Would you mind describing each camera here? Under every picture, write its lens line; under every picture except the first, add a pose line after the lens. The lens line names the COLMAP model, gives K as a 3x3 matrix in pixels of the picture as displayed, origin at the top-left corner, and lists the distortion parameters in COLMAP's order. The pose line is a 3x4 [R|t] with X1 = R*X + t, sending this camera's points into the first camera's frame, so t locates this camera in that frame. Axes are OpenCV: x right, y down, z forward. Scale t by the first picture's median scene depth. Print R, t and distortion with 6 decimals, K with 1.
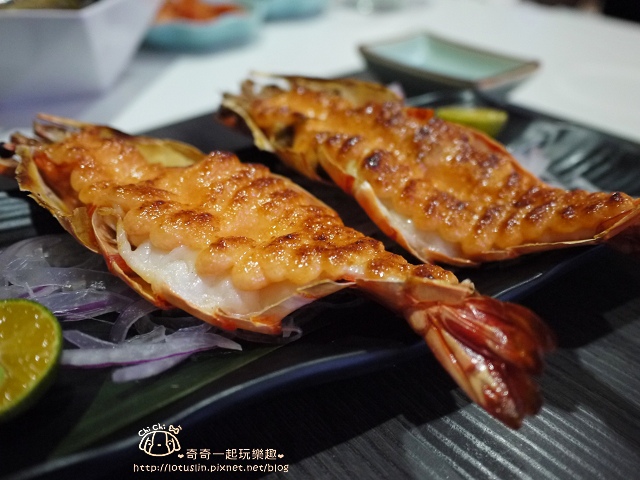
lens RADIAL K [[603.7, 0, 320.0], [0, 603.7, 240.0], [0, 0, 1]] dist [-0.062335, 0.003239]
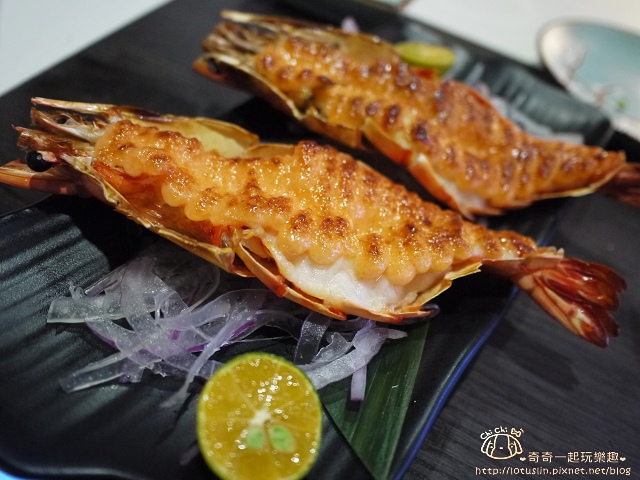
lens RADIAL K [[603.7, 0, 320.0], [0, 603.7, 240.0], [0, 0, 1]] dist [-0.062335, 0.003239]
pose [[0.870052, -0.192361, 0.453879, -0.752255], [0.053497, 0.952130, 0.300977, -0.349376], [-0.490048, -0.237585, 0.838693, 0.132541]]
